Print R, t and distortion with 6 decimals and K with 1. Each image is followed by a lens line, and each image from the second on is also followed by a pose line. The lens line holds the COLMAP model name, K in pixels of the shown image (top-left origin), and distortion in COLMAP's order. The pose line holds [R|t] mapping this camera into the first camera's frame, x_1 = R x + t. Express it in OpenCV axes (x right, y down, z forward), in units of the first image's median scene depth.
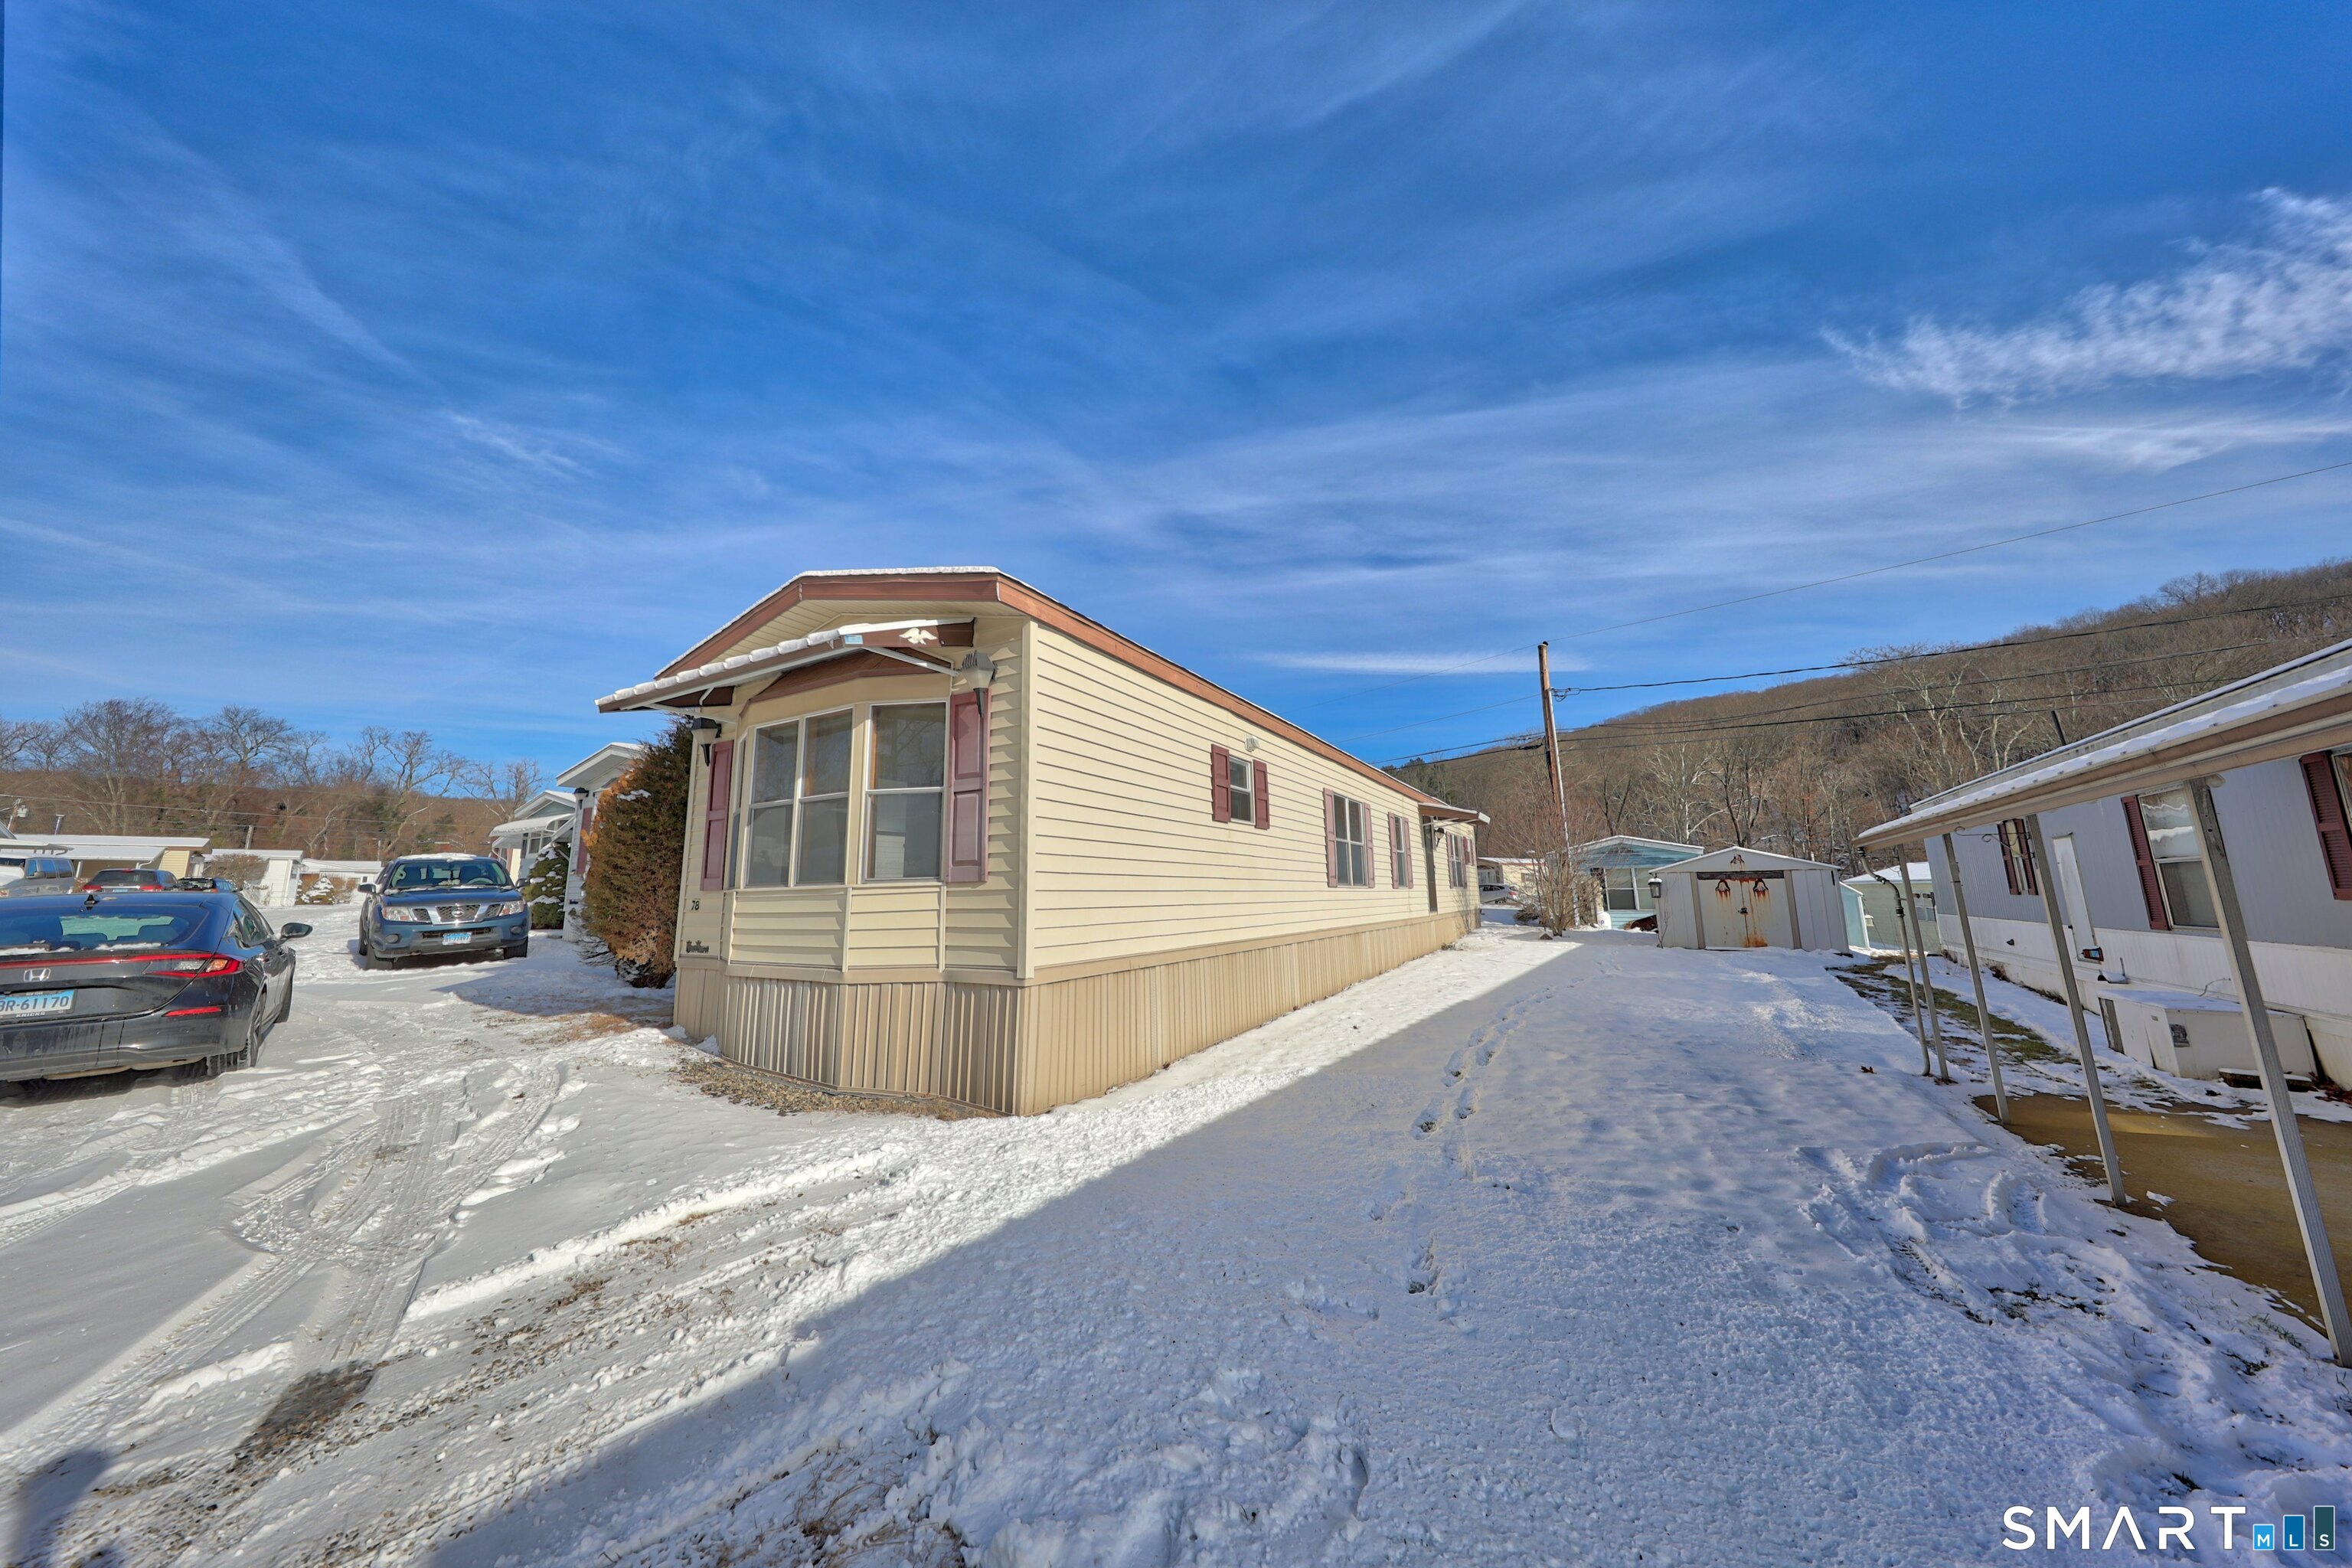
lens RADIAL K [[756.7, 0, 1170.2], [0, 756.7, 765.5], [0, 0, 1]] dist [0.000189, -0.000089]
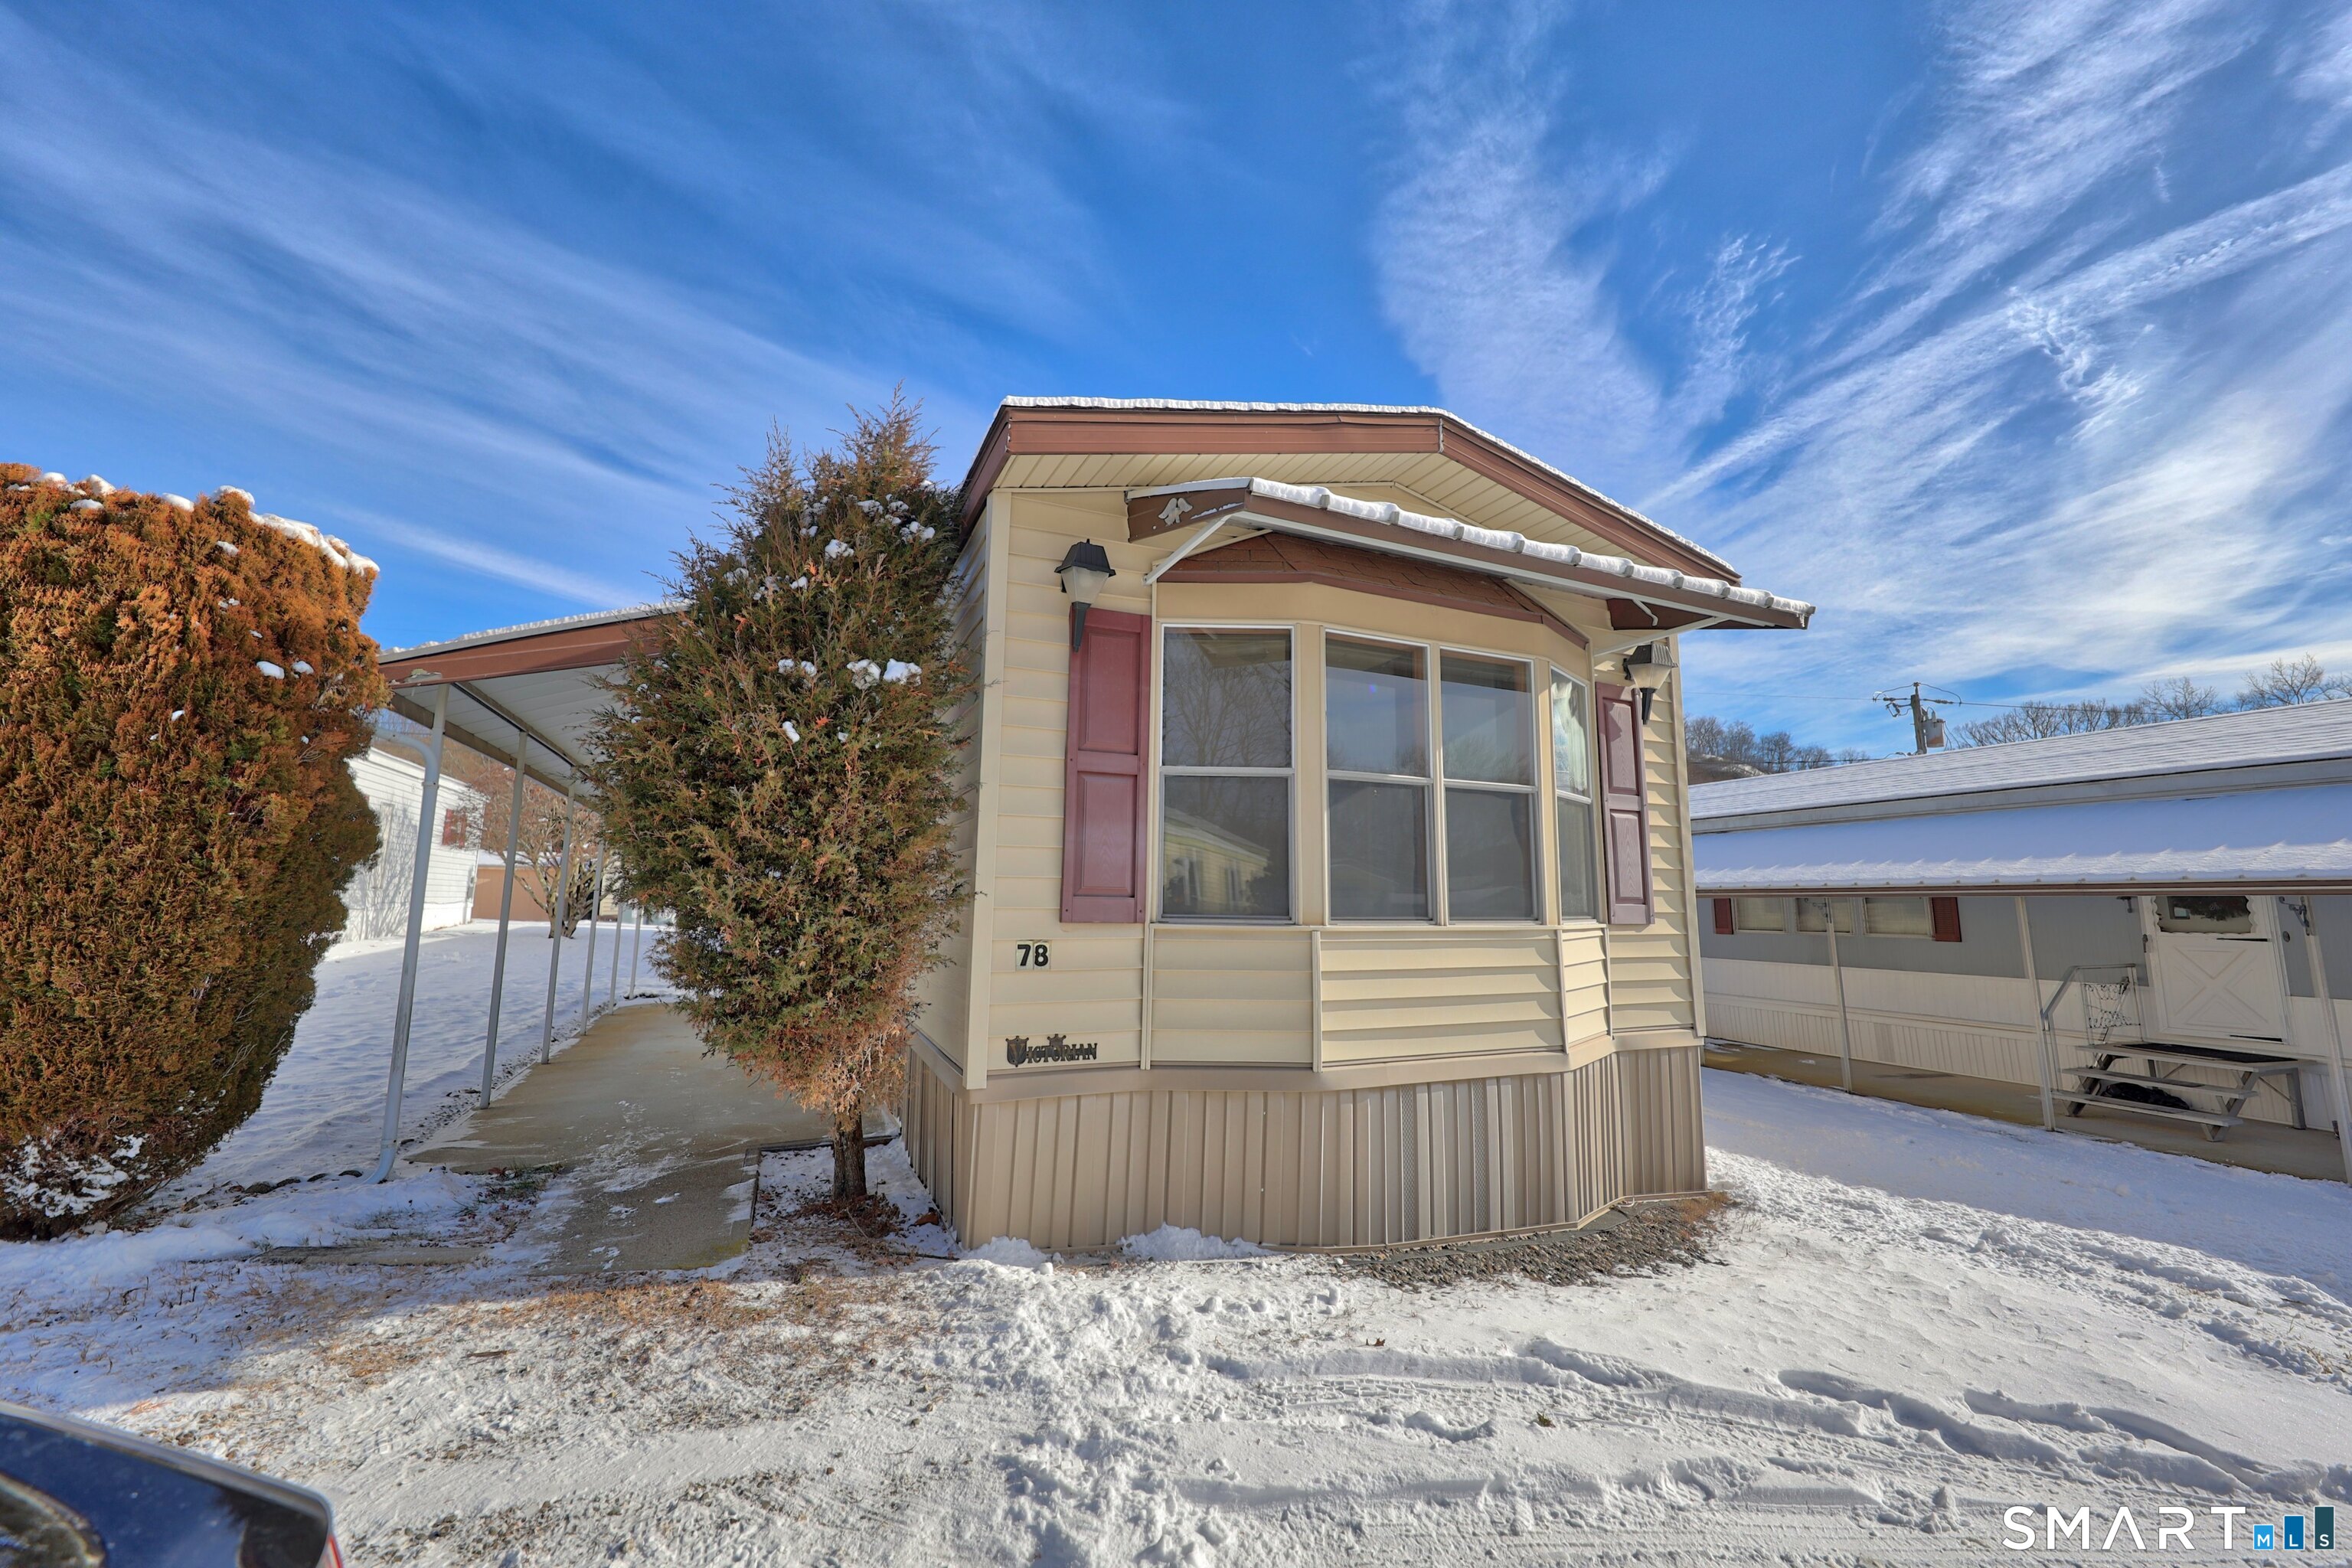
lens RADIAL K [[873.6, 0, 1164.8], [0, 873.6, 741.2], [0, 0, 1]] dist [0.003930, -0.000018]
pose [[0.594305, 0.171858, 0.785663, -1.070139], [-0.158139, 0.982801, -0.095359, 0.105033], [-0.788539, -0.067572, 0.611262, 0.675453]]
